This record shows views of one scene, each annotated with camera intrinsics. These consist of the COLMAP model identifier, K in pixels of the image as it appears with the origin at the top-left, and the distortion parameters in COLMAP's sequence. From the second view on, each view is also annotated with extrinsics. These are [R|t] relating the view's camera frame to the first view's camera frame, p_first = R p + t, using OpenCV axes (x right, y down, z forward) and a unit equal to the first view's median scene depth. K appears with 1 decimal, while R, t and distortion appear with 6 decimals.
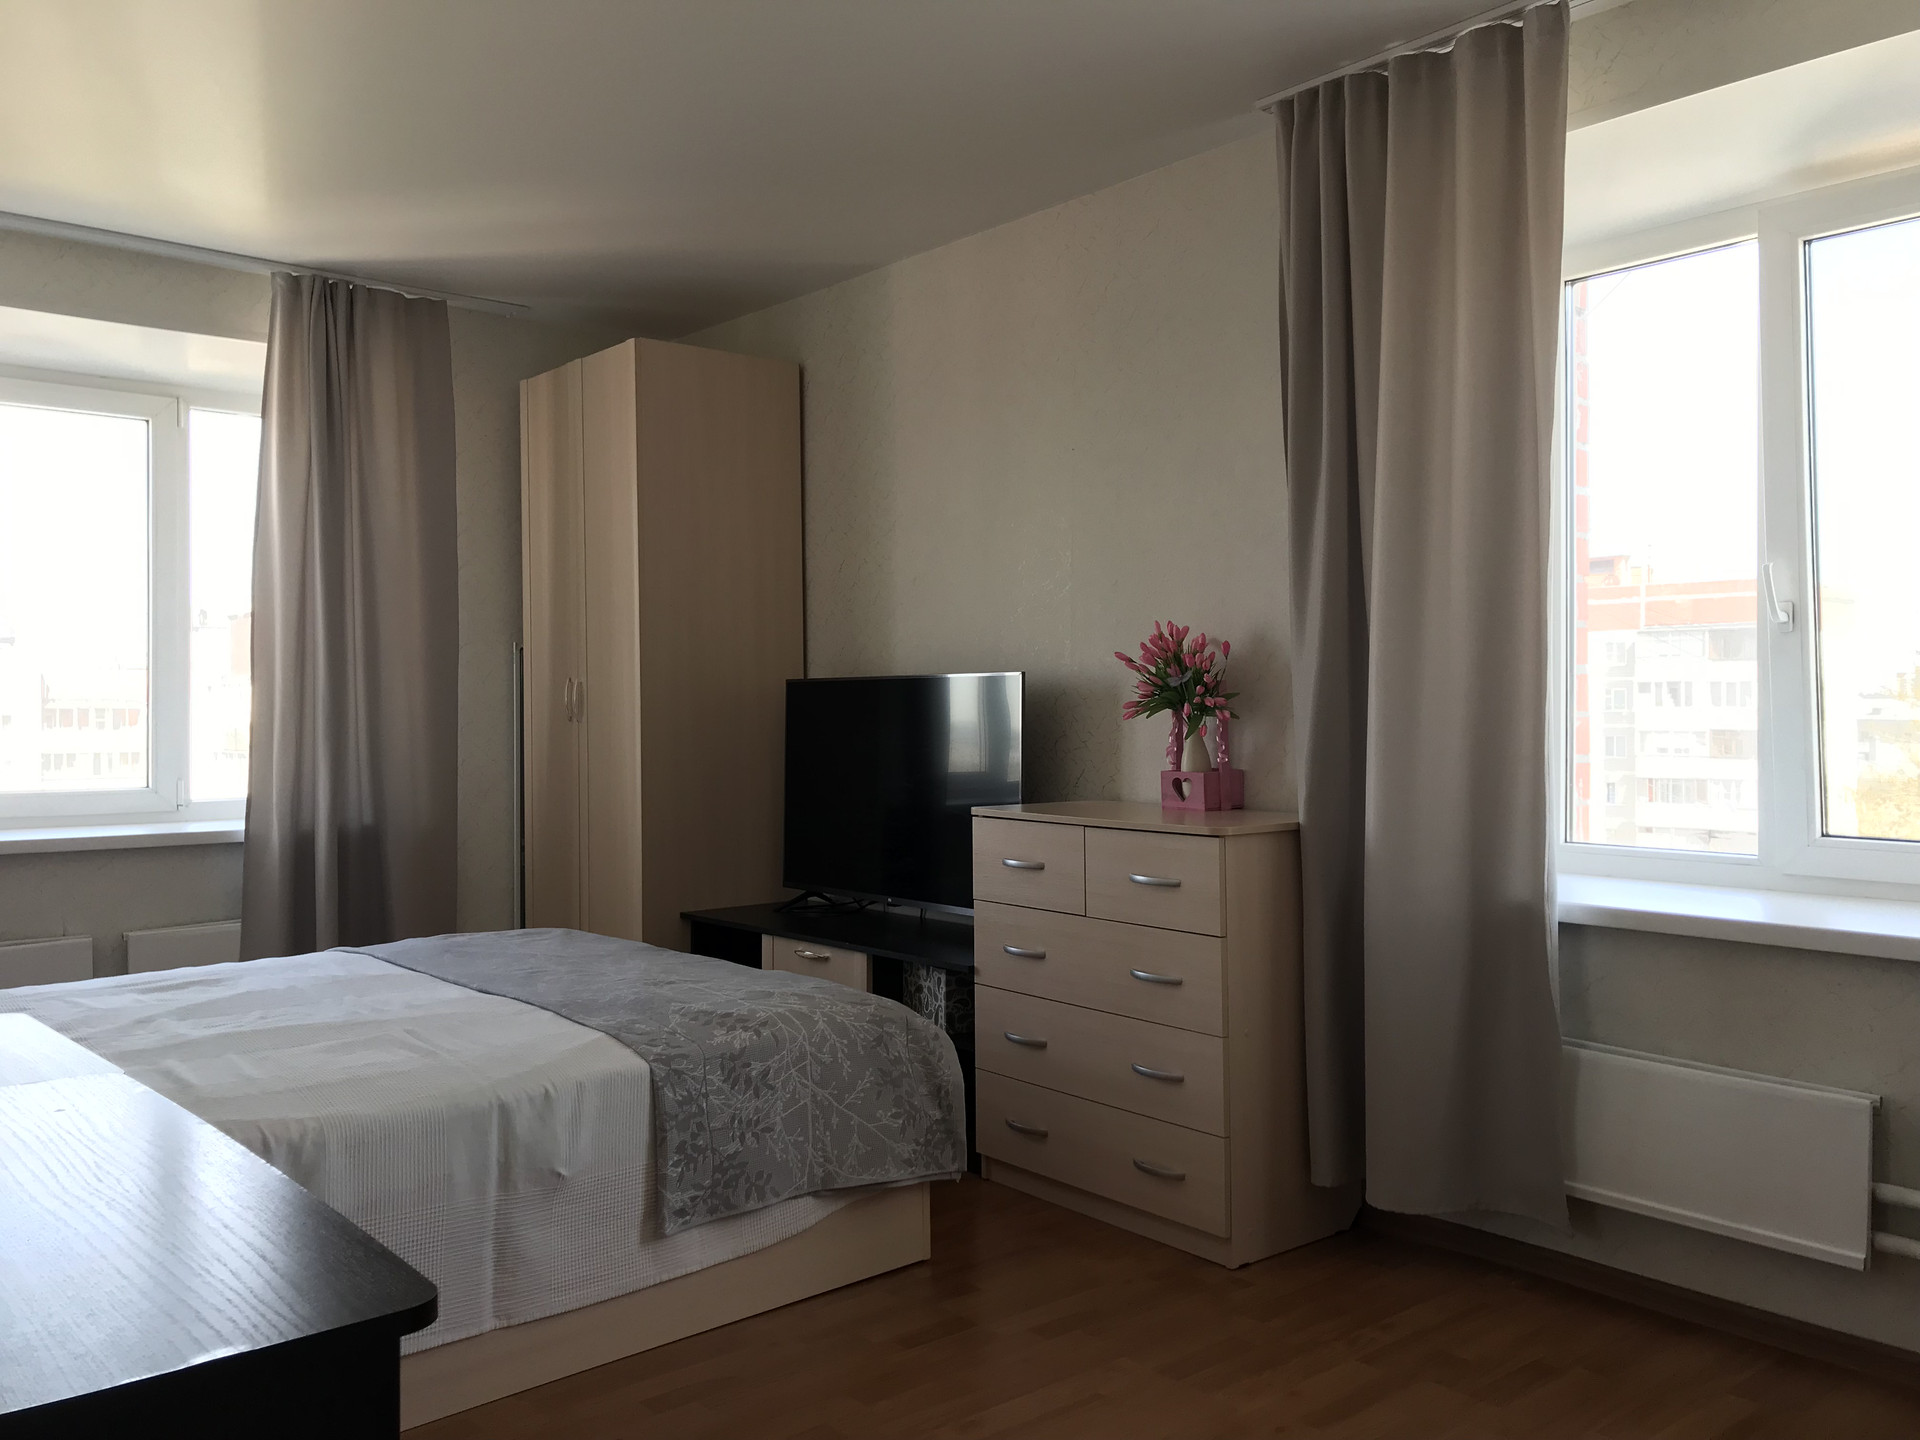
lens RADIAL K [[1574.1, 0, 941.3], [0, 1574.1, 719.6], [0, 0, 1]] dist [0.049921, -0.038122]
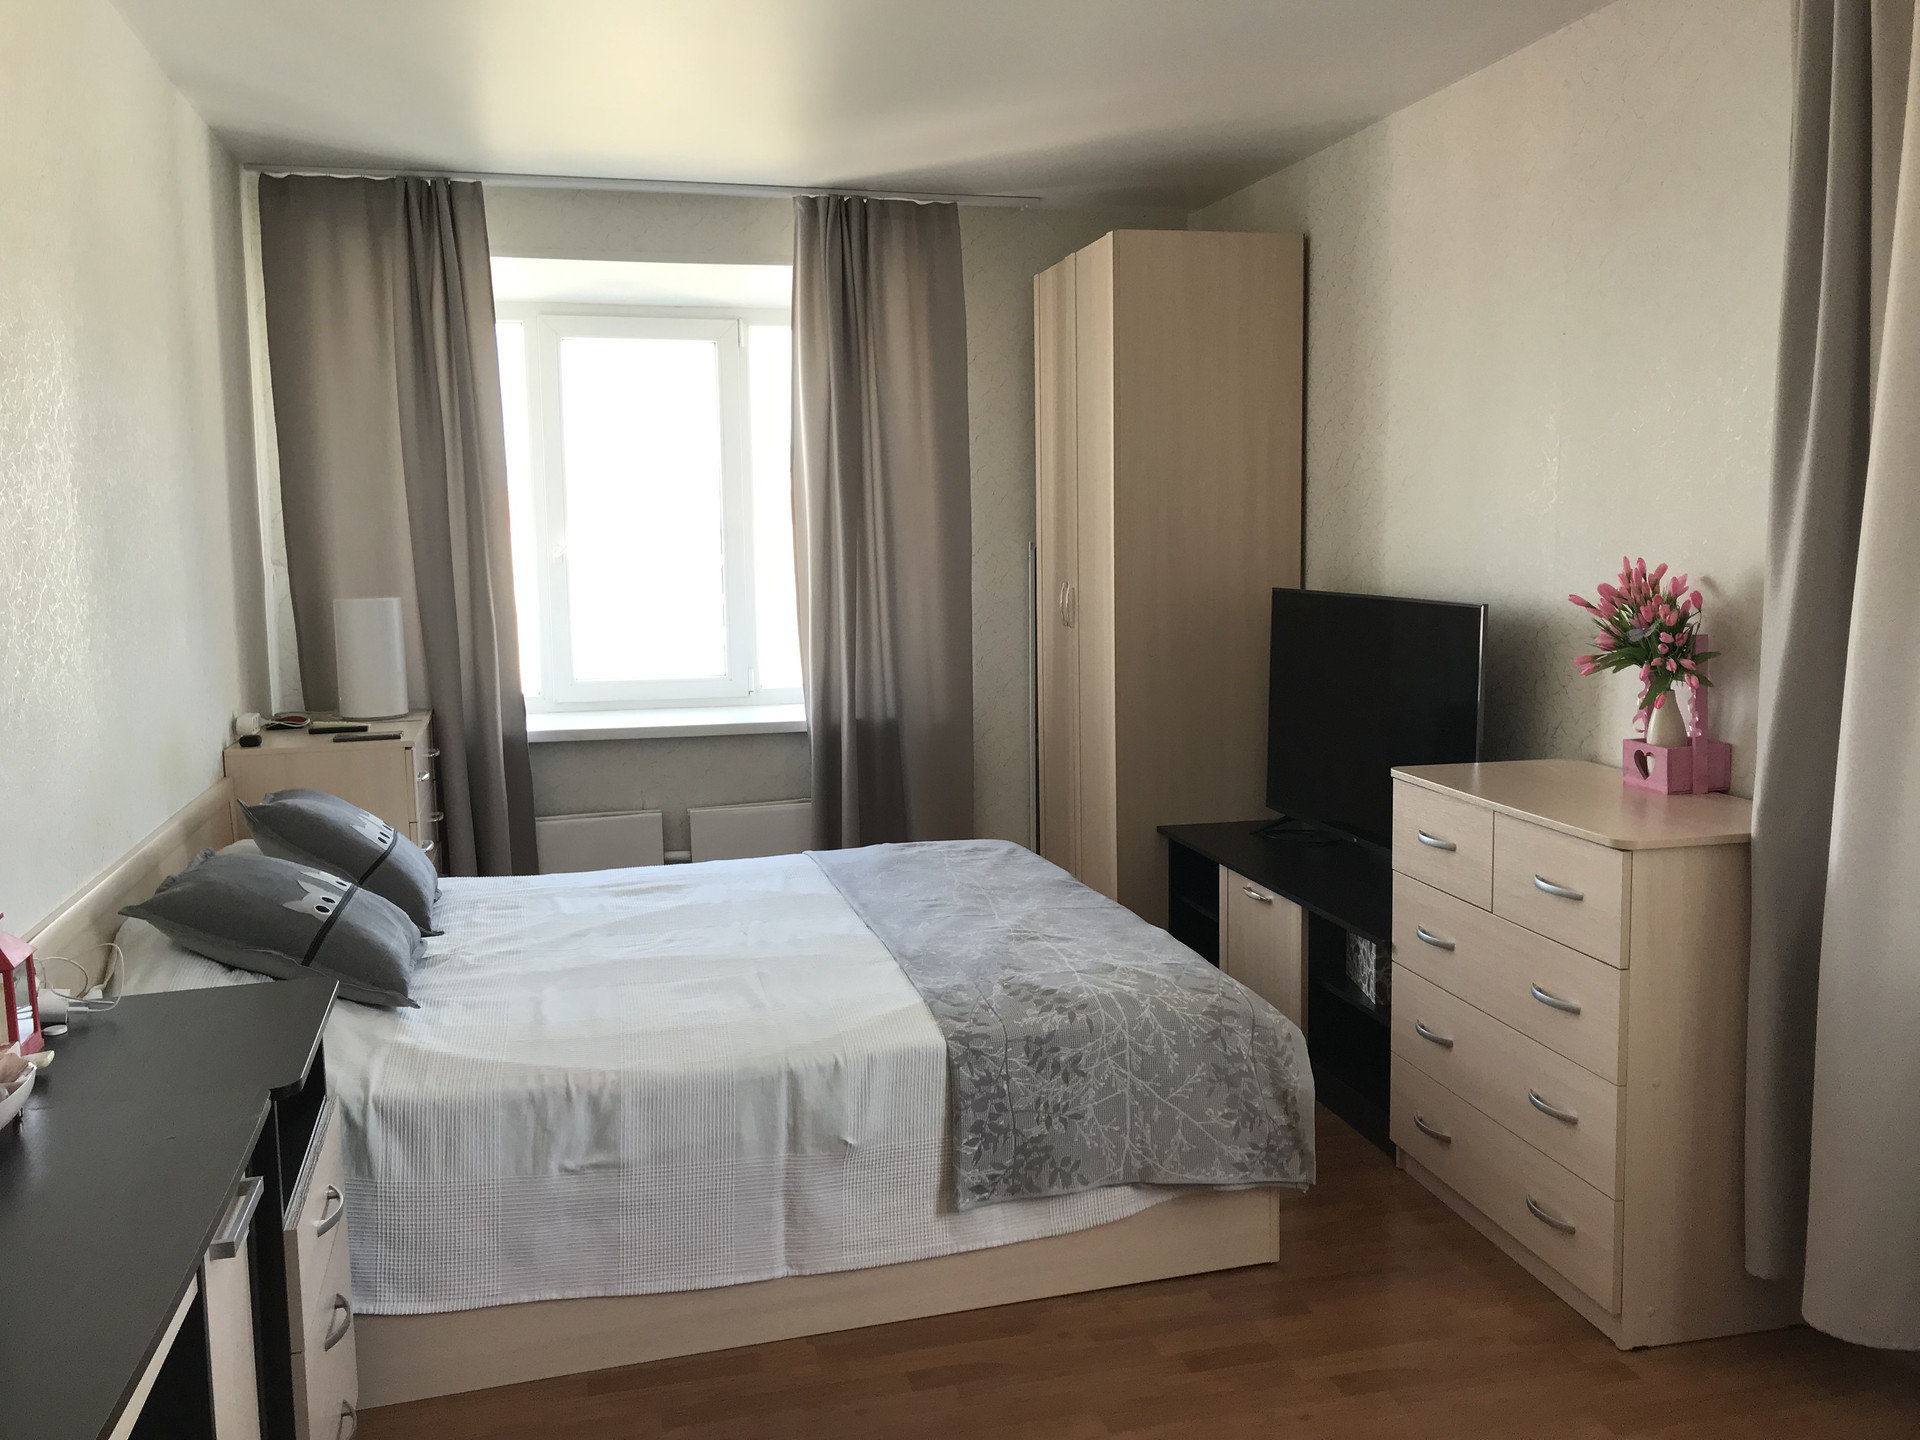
lens RADIAL K [[1574.1, 0, 956.6], [0, 1574.1, 713.5], [0, 0, 1]] dist [0.049921, -0.038122]
pose [[0.896293, 0.045466, -0.441125, 0.218990], [0.007484, 0.993038, 0.117557, -0.092780], [0.443399, -0.108667, 0.889713, 0.115331]]
